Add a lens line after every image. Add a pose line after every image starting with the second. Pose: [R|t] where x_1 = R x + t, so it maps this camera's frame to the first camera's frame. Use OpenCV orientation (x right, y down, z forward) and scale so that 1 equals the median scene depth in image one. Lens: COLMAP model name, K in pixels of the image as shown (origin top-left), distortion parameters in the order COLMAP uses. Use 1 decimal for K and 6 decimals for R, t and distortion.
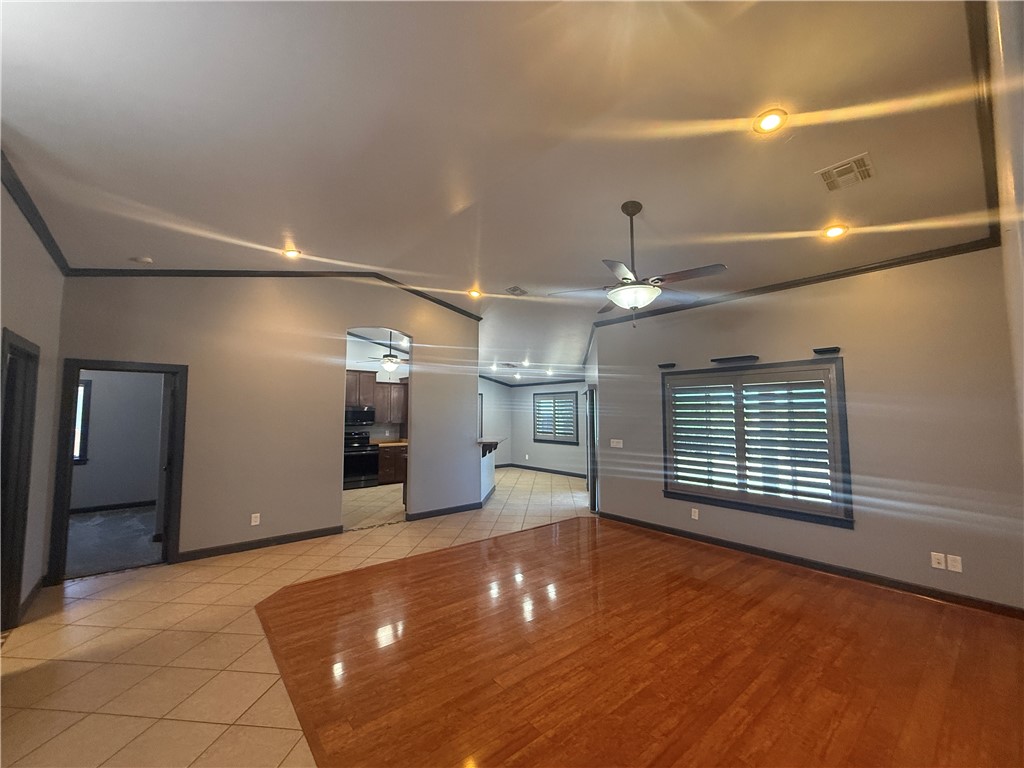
lens RADIAL K [[410.6, 0, 512.0], [0, 410.6, 384.0], [0, 0, 1]] dist [-0.000788, -0.000155]
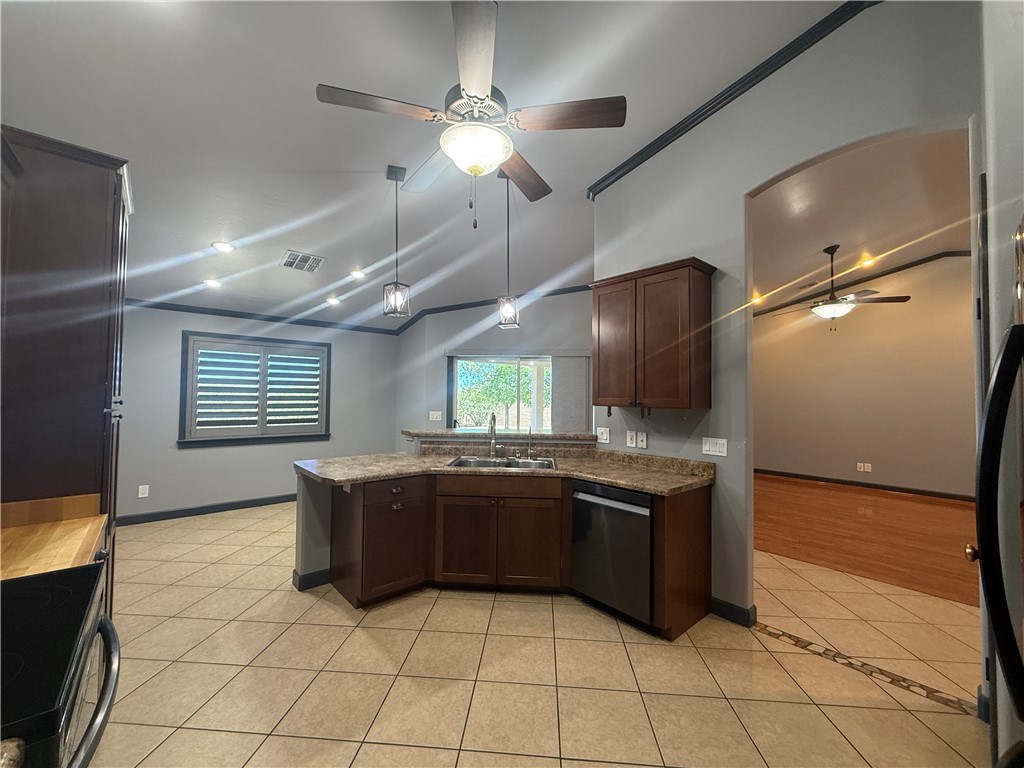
lens RADIAL K [[410.6, 0, 512.0], [0, 410.6, 384.0], [0, 0, 1]] dist [-0.000788, -0.000155]
pose [[-0.002888, 0.039337, 0.999222, -0.378240], [-0.069682, 0.996789, -0.039442, 0.072787], [-0.997565, -0.069741, -0.000138, 0.703303]]
